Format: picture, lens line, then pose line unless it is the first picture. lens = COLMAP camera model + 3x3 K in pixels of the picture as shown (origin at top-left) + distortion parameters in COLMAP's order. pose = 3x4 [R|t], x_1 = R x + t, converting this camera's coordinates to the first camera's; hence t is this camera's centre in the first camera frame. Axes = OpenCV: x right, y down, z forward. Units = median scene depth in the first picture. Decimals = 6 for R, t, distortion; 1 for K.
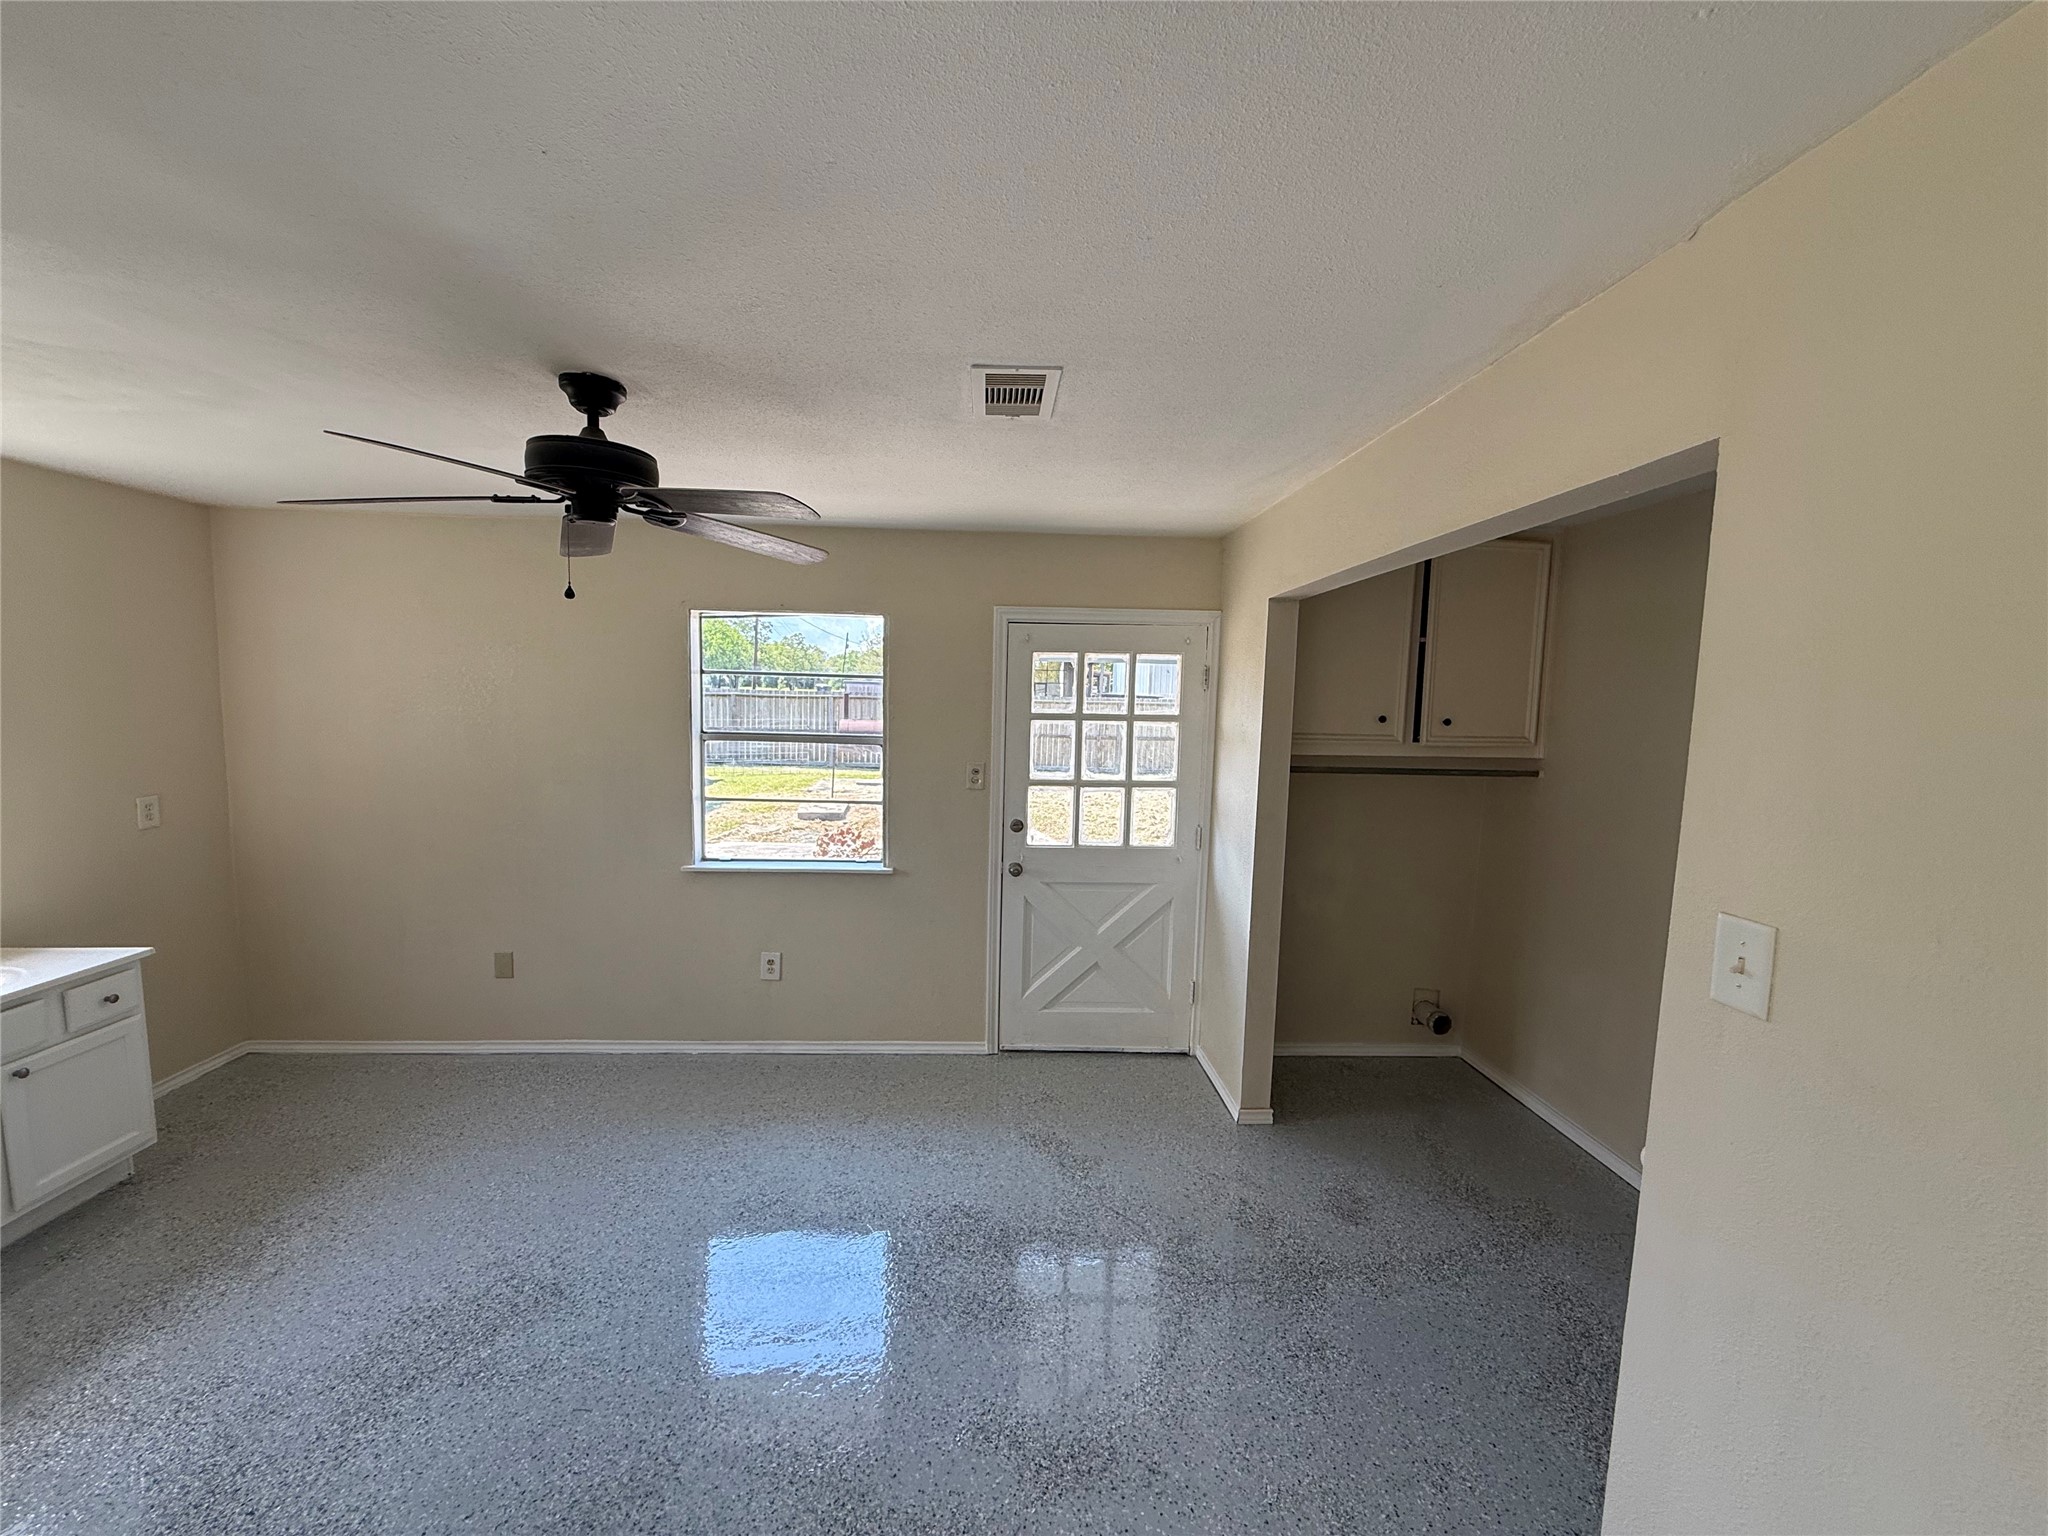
lens RADIAL K [[818.8, 0, 1020.3], [0, 818.8, 767.2], [0, 0, 1]] dist [-0.006835, 0.000439]
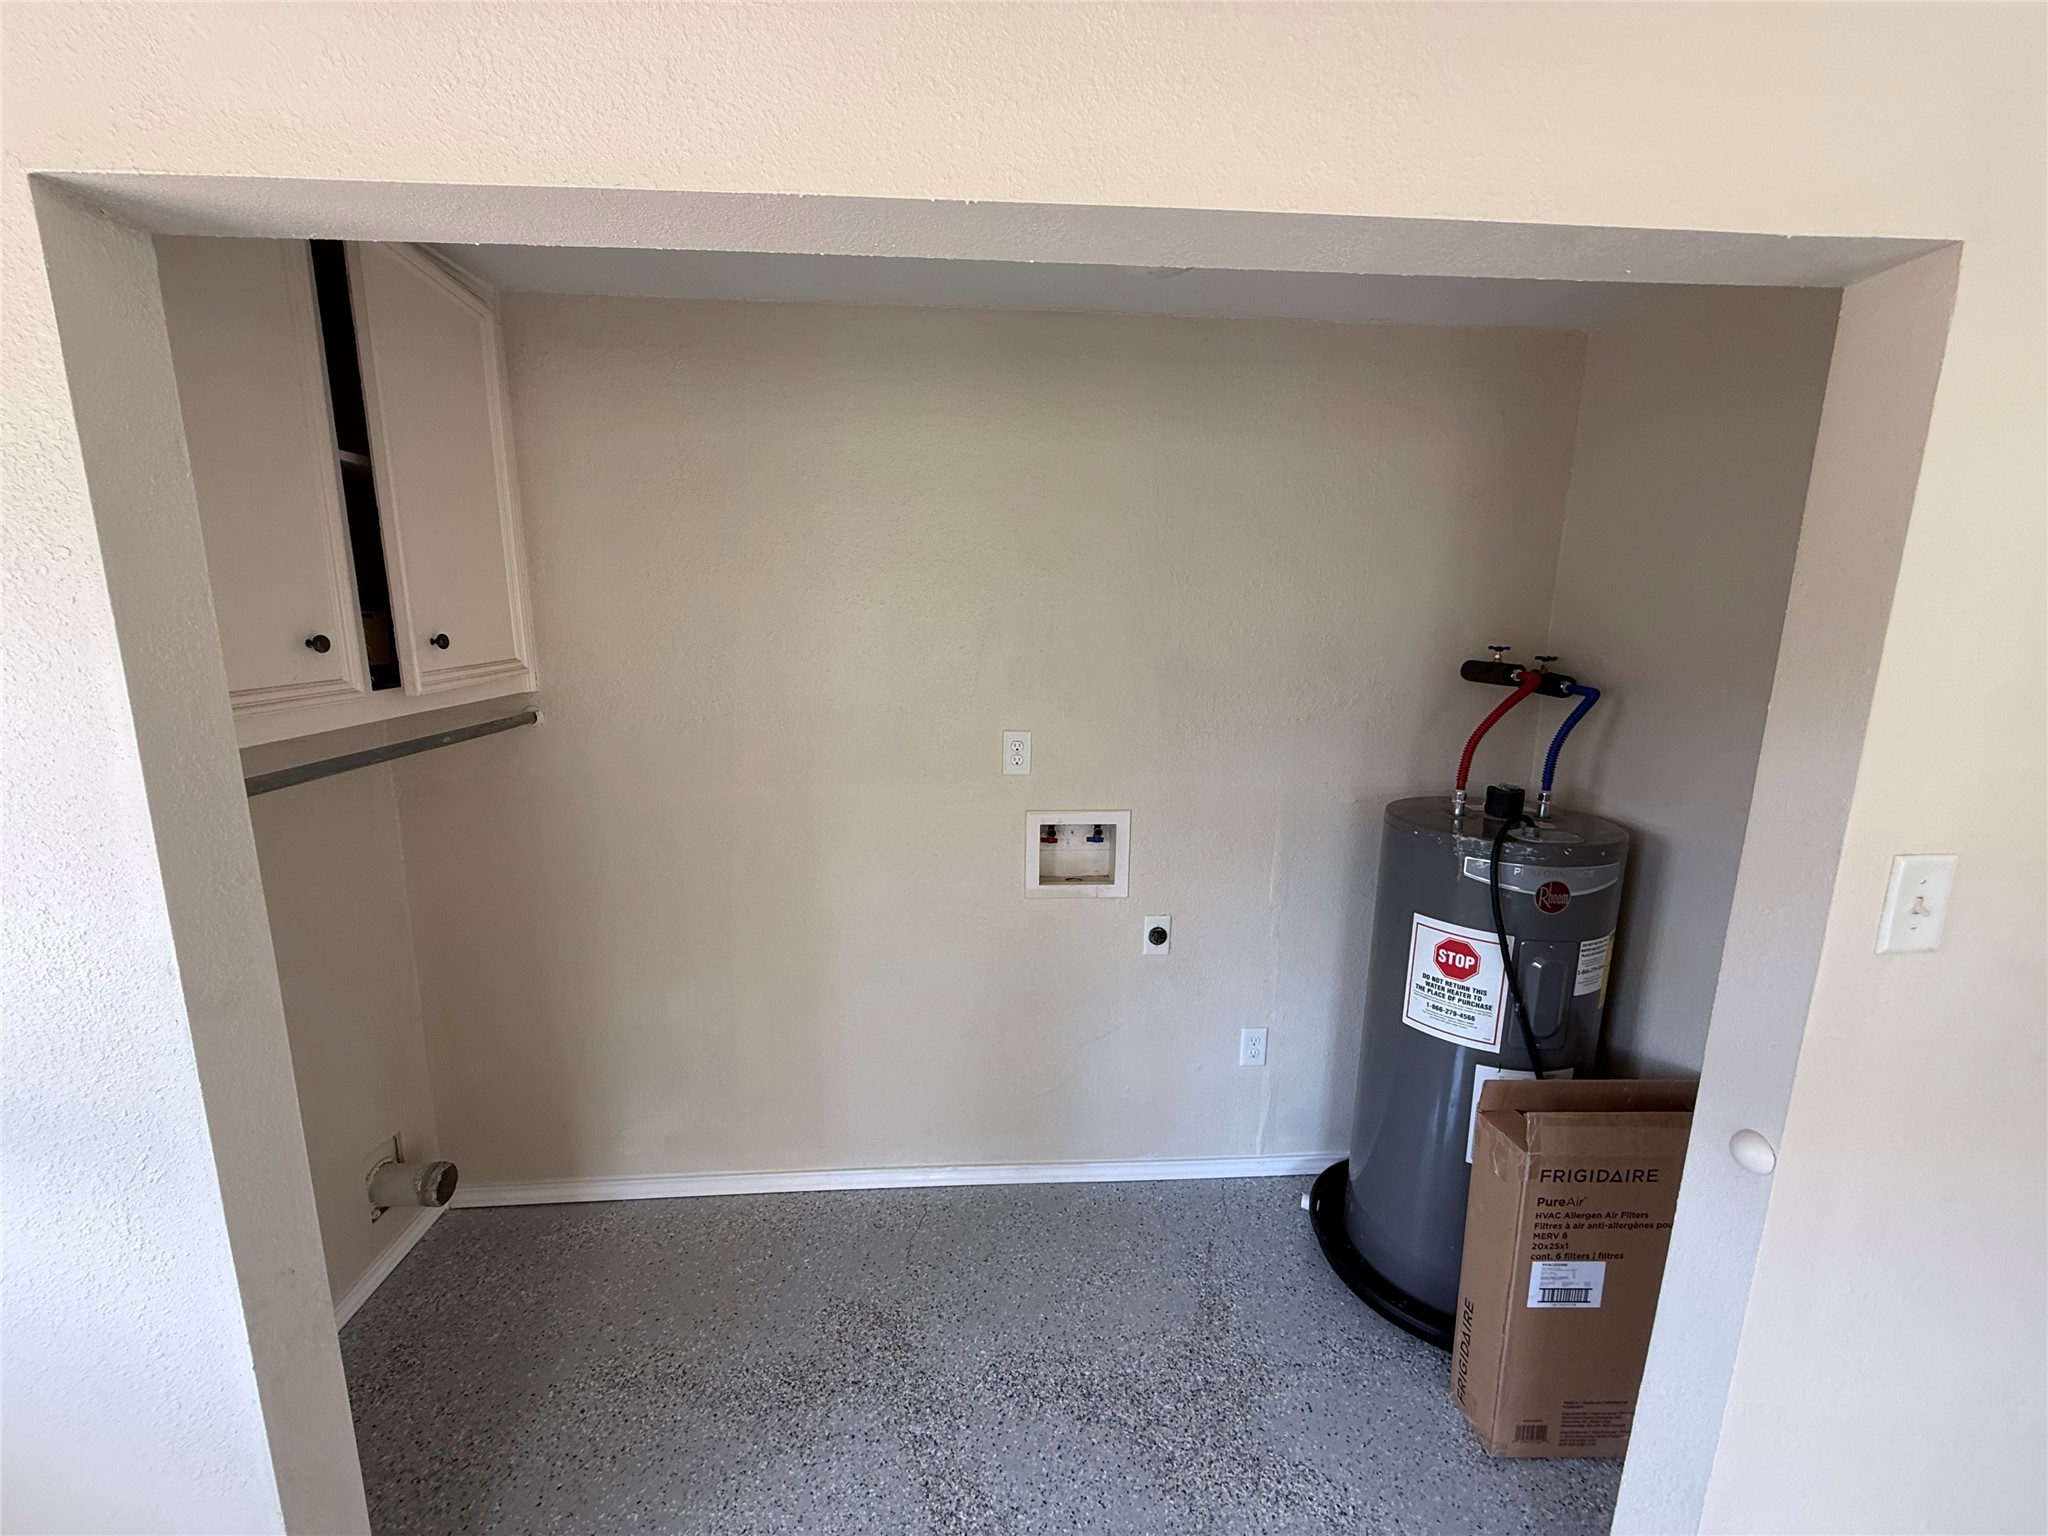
lens RADIAL K [[818.8, 0, 1023.4], [0, 818.8, 767.8], [0, 0, 1]] dist [-0.006835, 0.000439]
pose [[-0.023207, -0.210618, 0.977293, 0.020514], [0.078193, 0.974179, 0.211803, -0.055352], [-0.996668, 0.081333, -0.006139, 0.635707]]
